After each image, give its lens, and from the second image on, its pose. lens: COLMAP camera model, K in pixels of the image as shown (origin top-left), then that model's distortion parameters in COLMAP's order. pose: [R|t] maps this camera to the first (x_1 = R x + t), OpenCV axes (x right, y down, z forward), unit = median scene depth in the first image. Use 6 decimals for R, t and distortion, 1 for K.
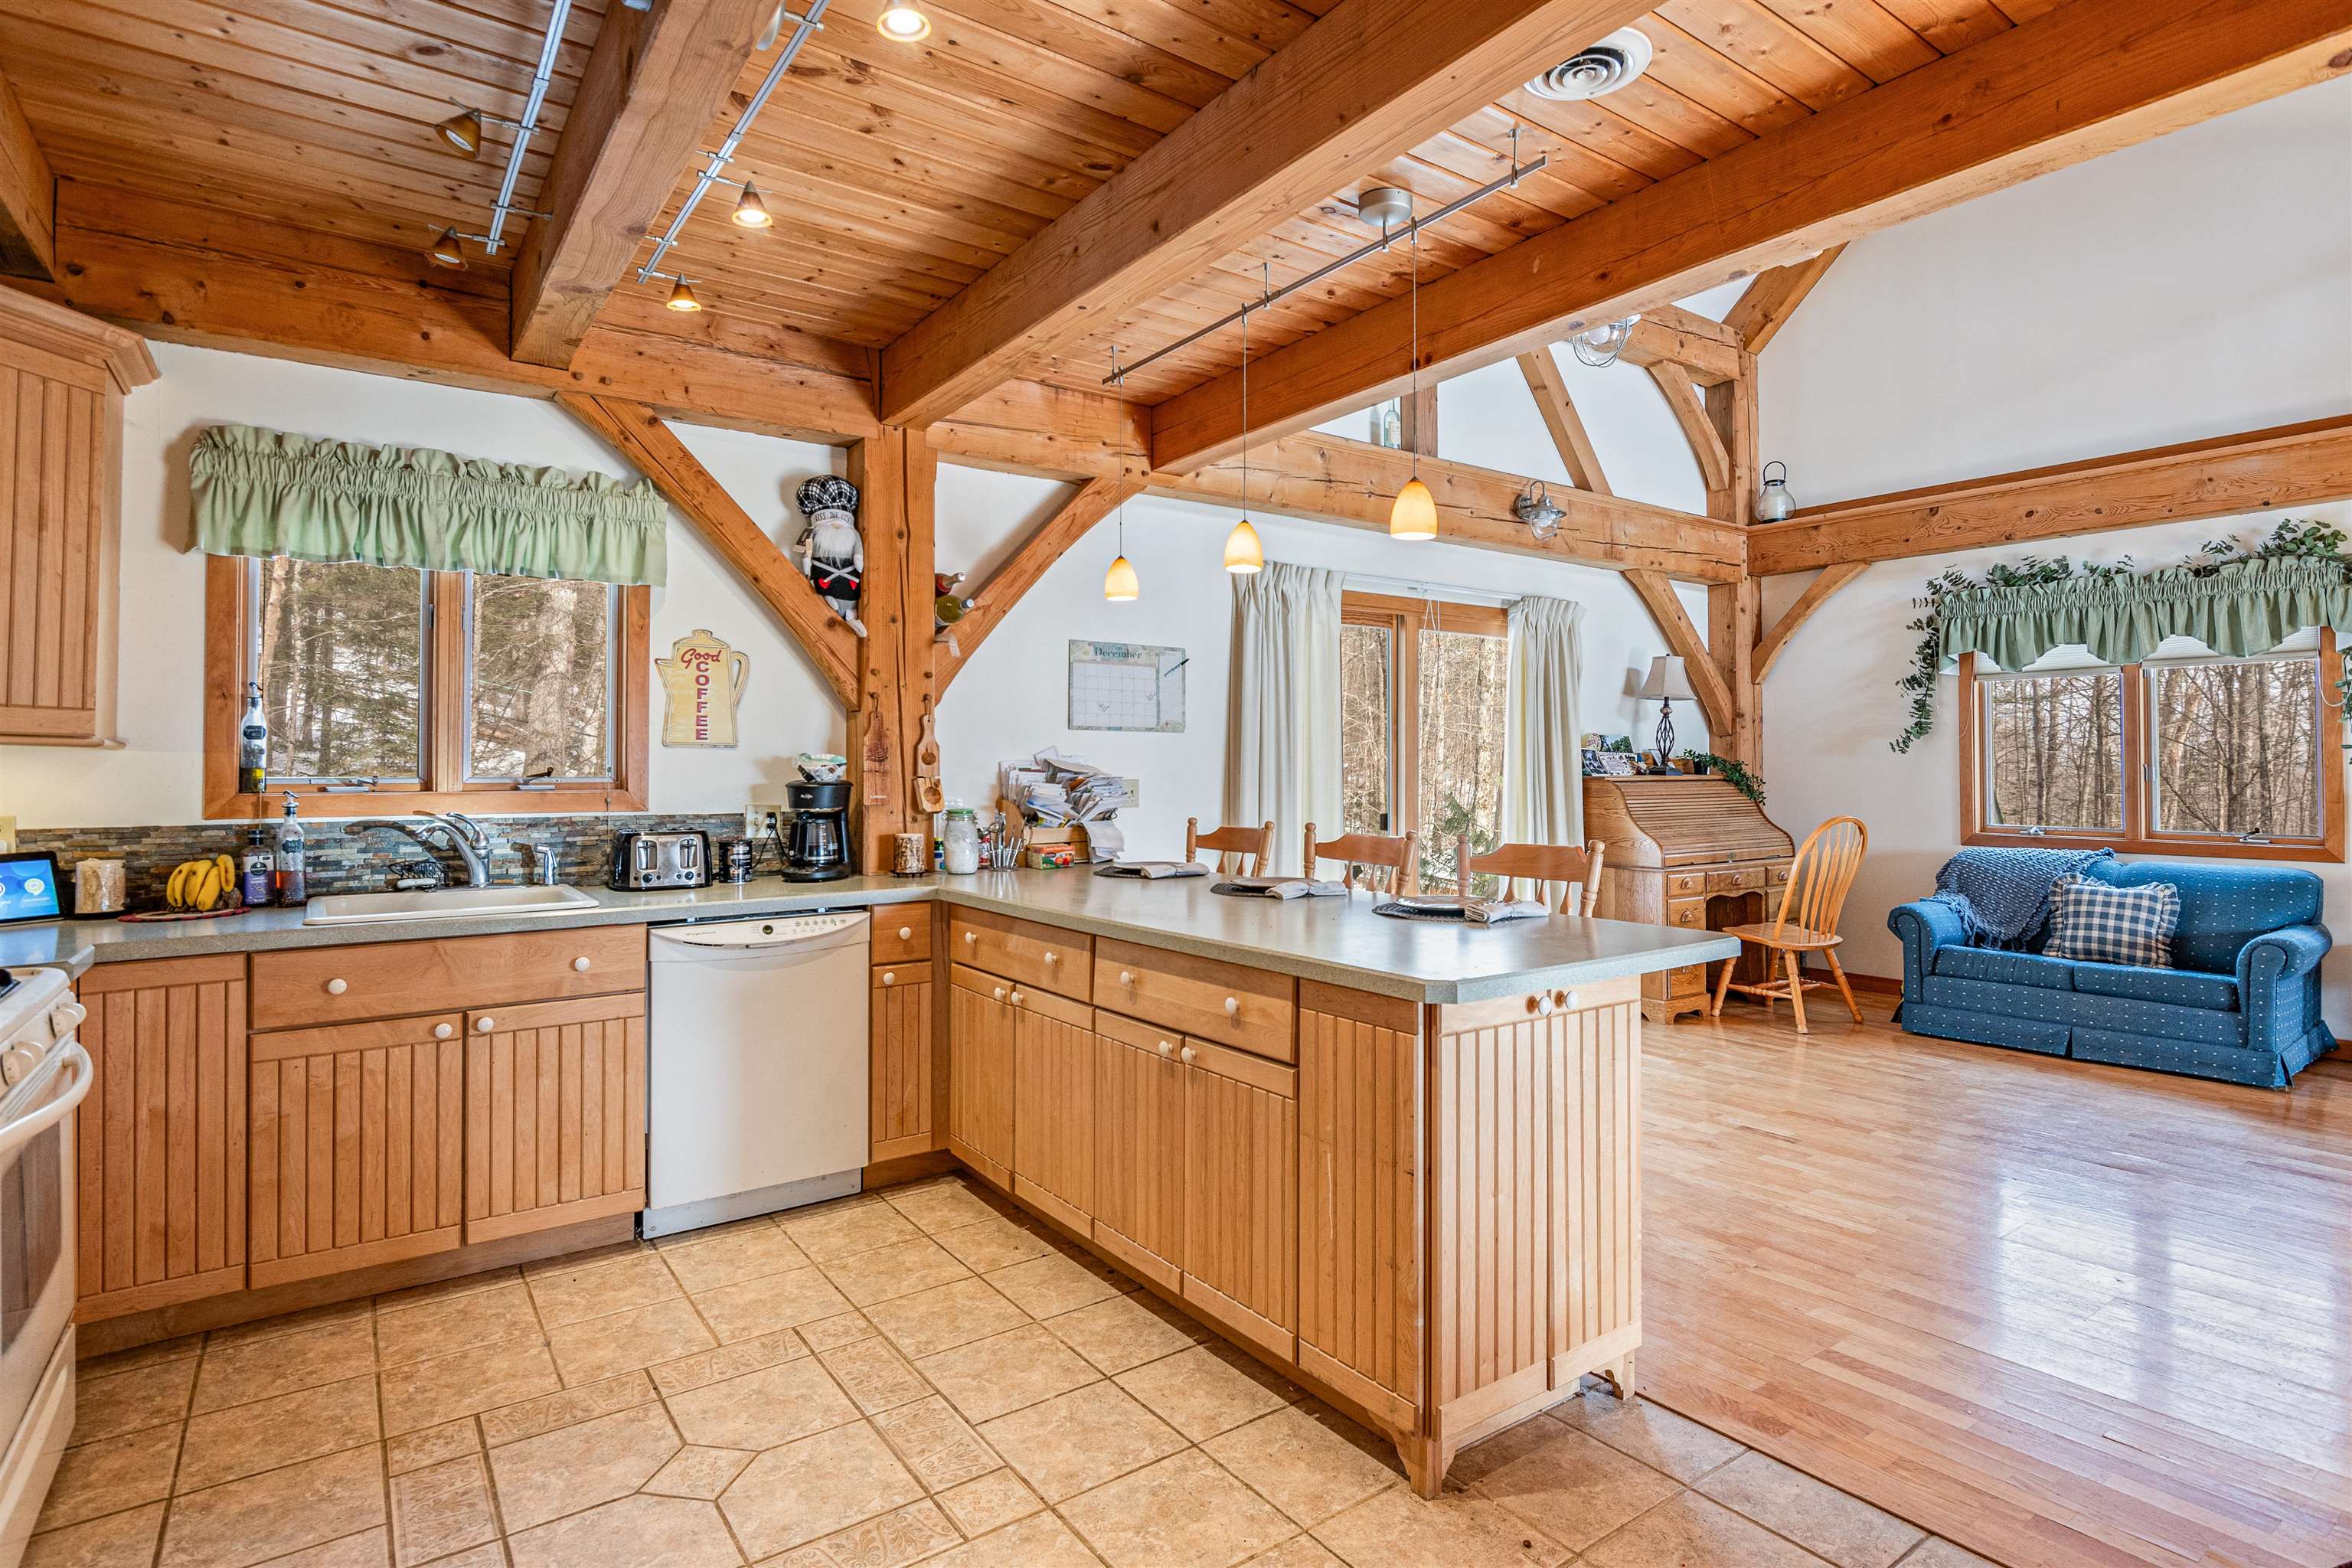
lens RADIAL K [[1189.6, 0, 1189.3], [0, 1189.6, 748.1], [0, 0, 1]] dist [-0.004518, 0.000971]
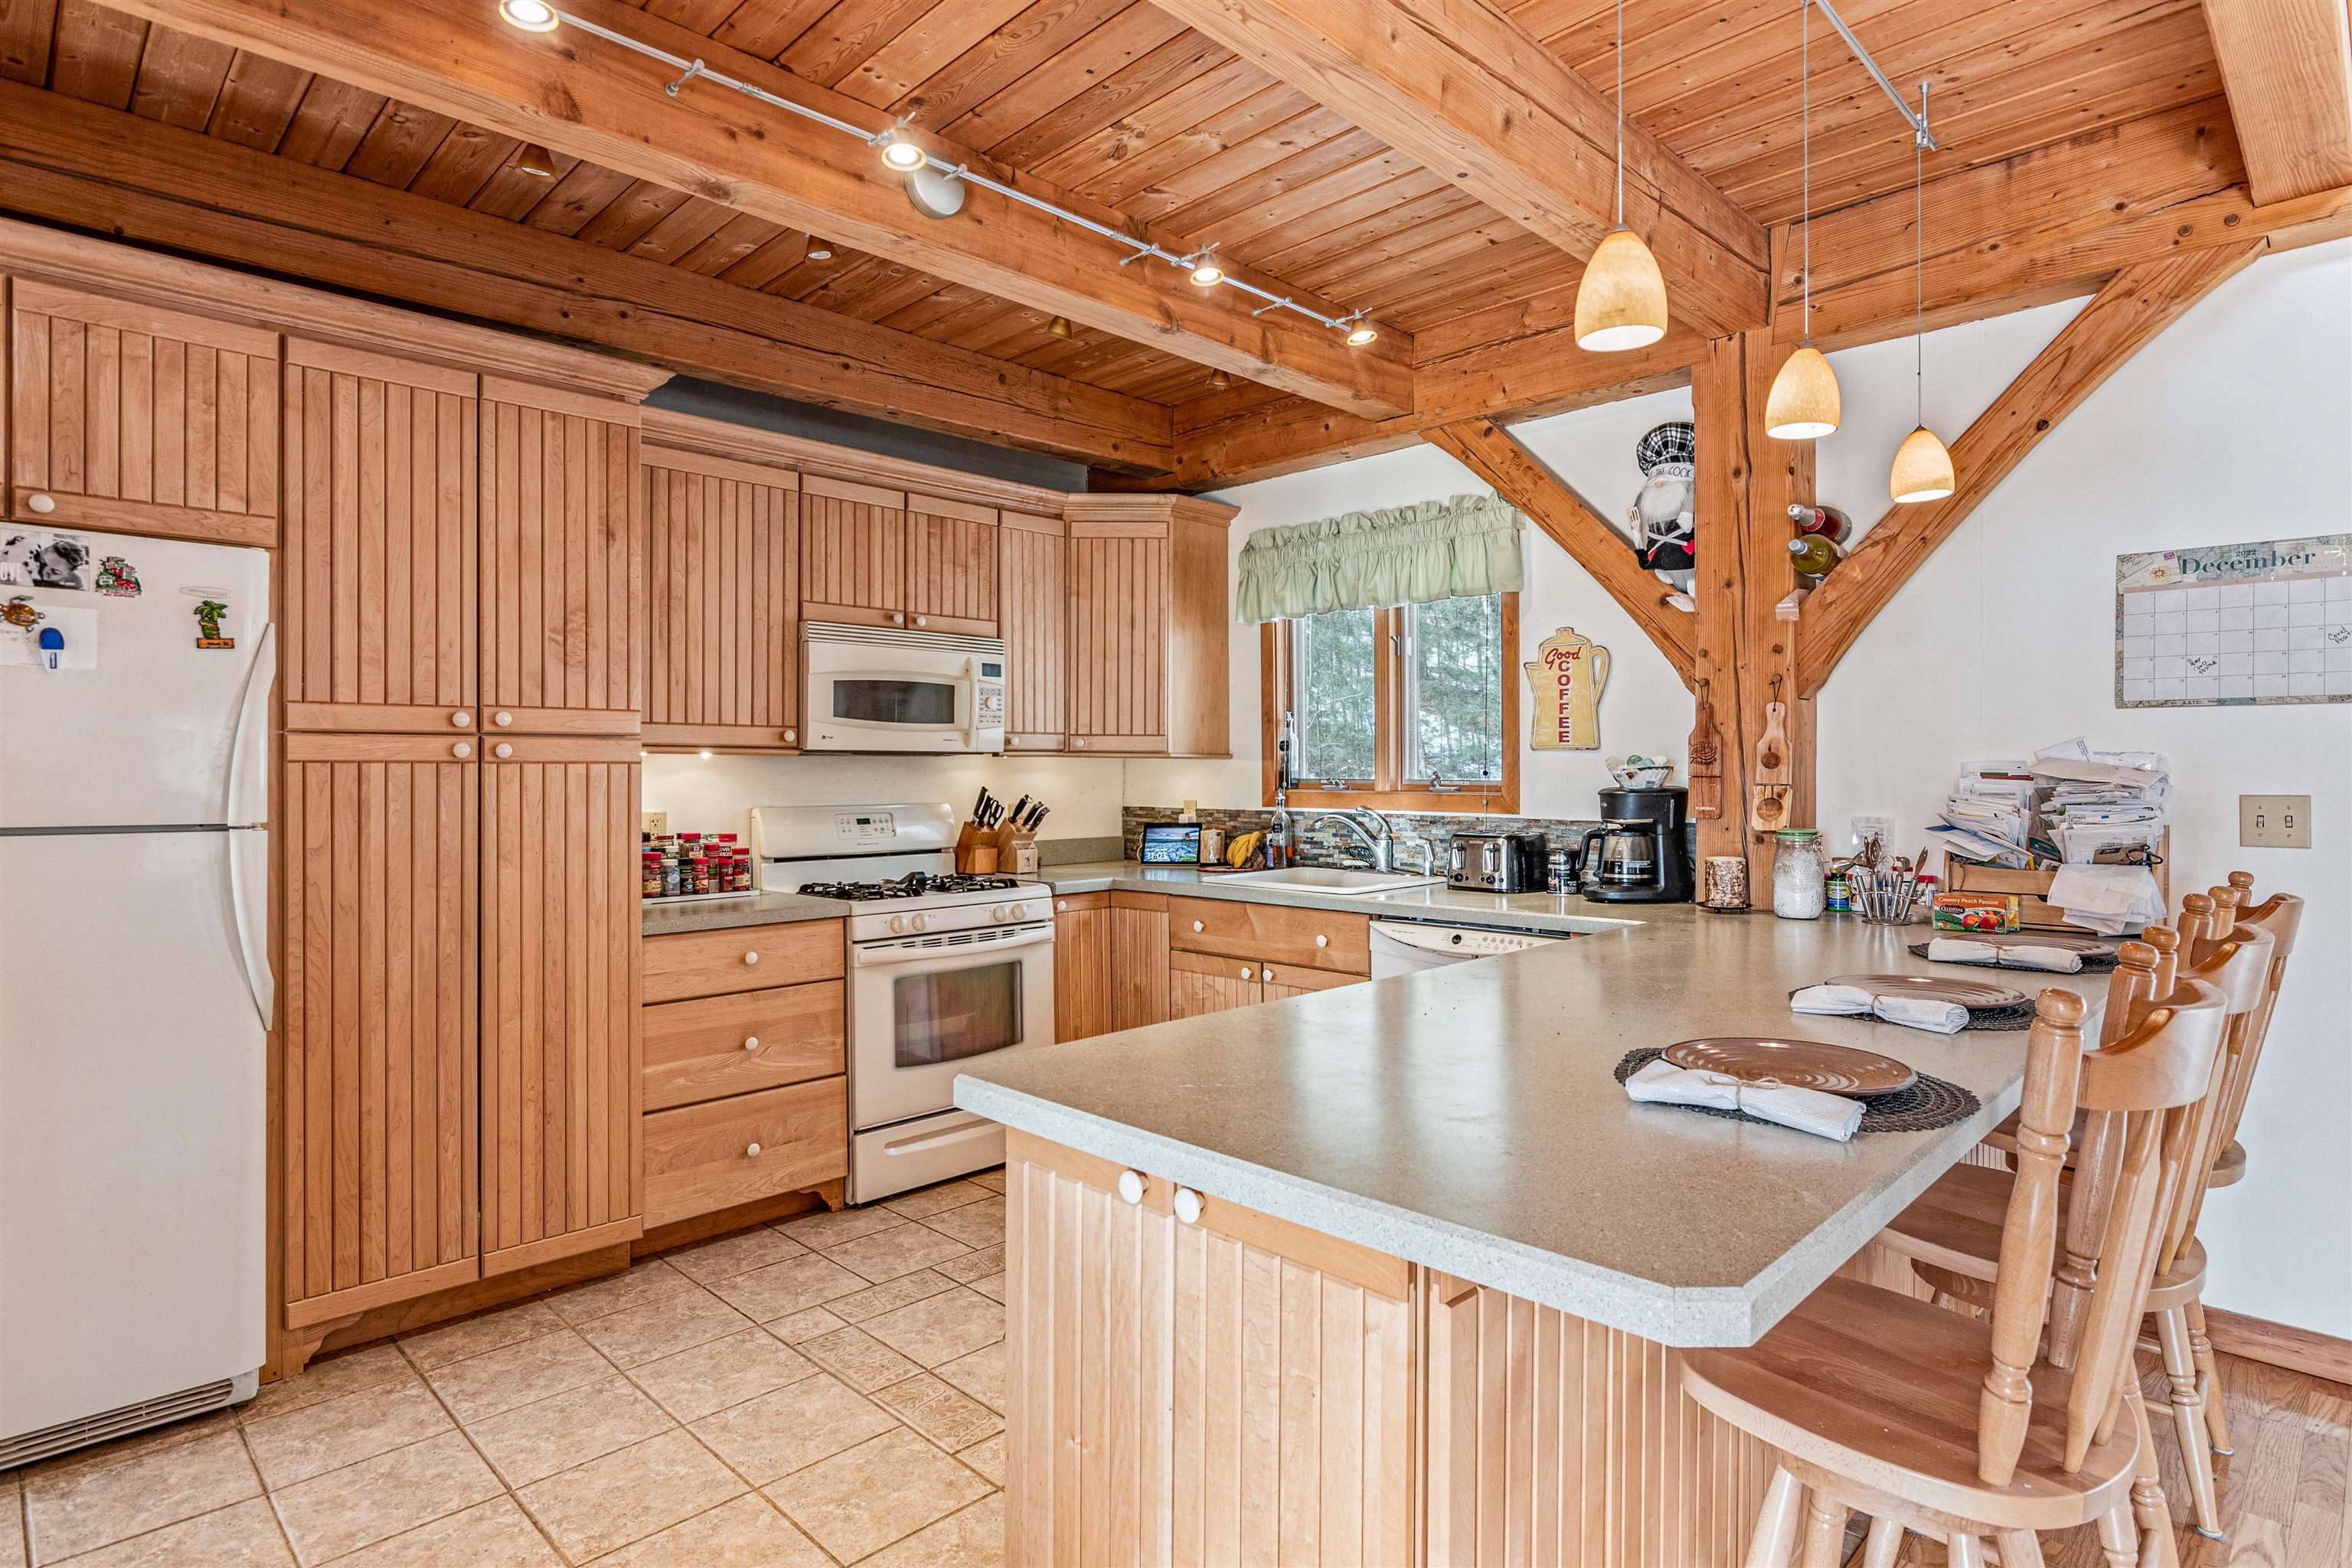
lens RADIAL K [[1230.1, 0, 1176.7], [0, 1230.1, 771.3], [0, 0, 1]] dist [-0.000509, 0.000596]
pose [[0.158846, 0.003230, -0.987298, 0.428660], [0.017403, 0.999830, 0.006071, 0.003936], [0.987150, -0.018146, 0.158762, 0.440461]]
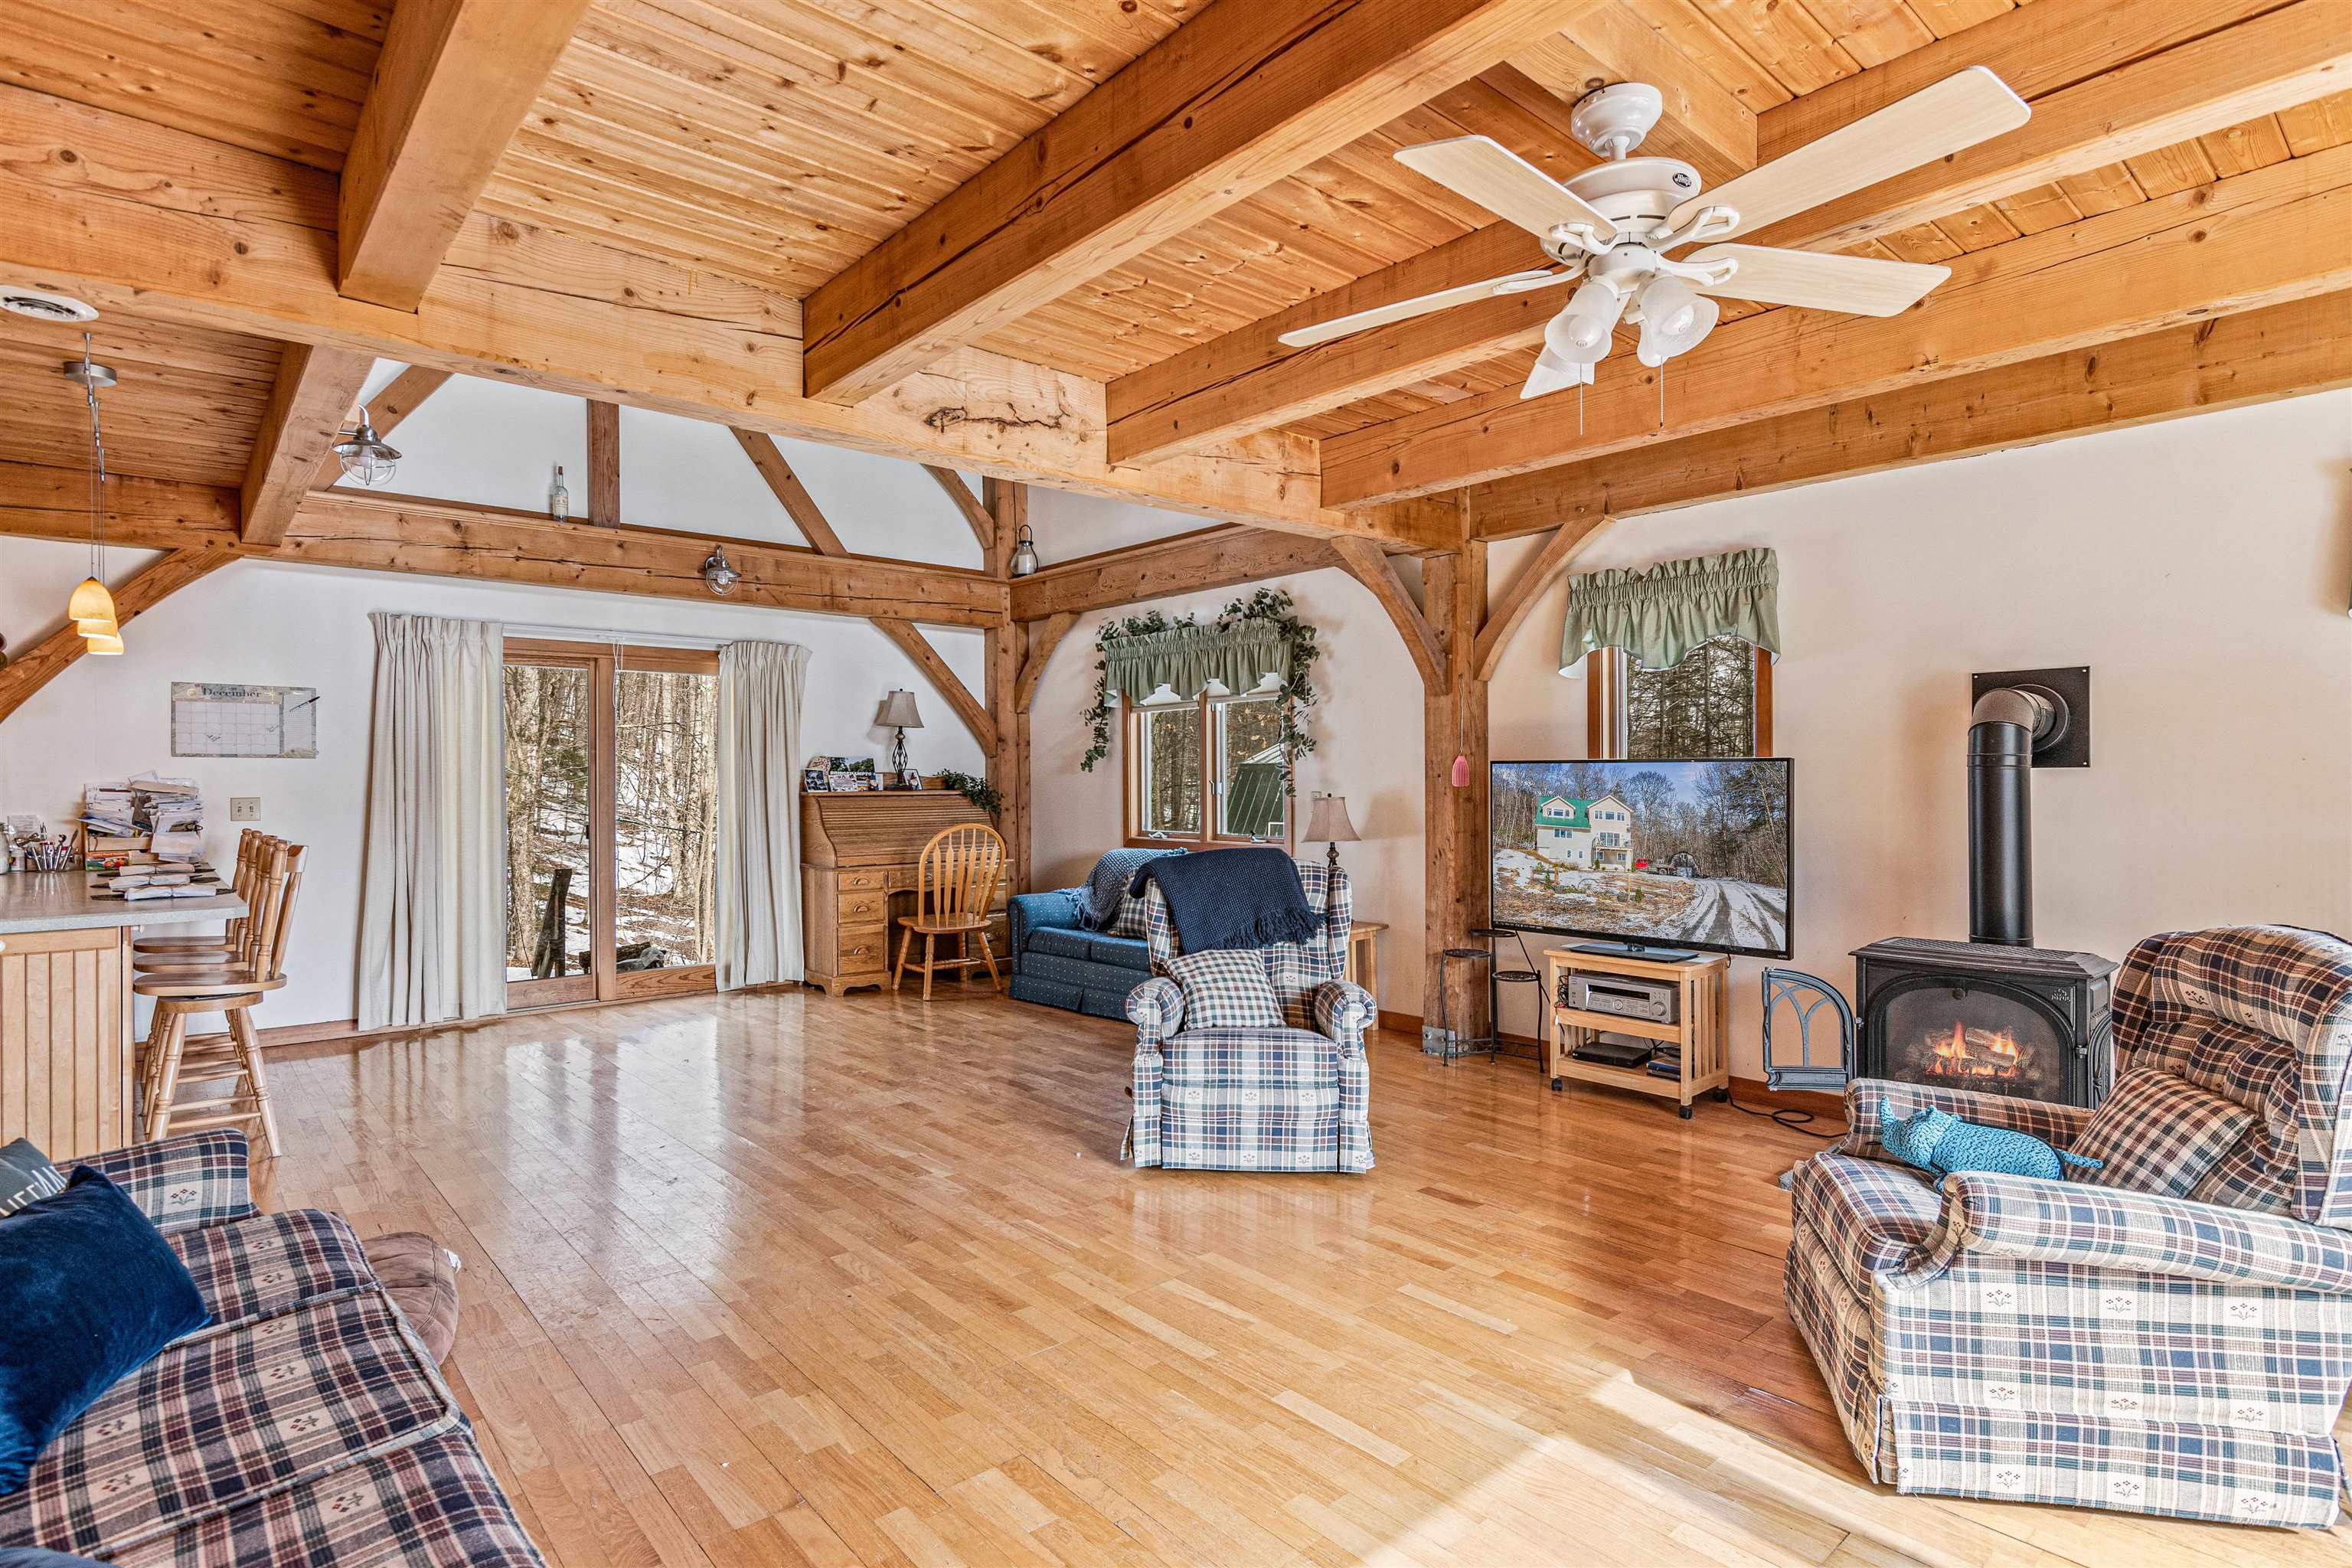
lens RADIAL K [[1189.6, 0, 1176.1], [0, 1189.6, 788.6], [0, 0, 1]] dist [-0.004518, 0.000971]
pose [[0.995374, -0.005112, 0.095942, 0.798282], [0.003102, 0.999773, 0.021086, -0.005317], [-0.096028, -0.020691, 0.995164, -0.298208]]
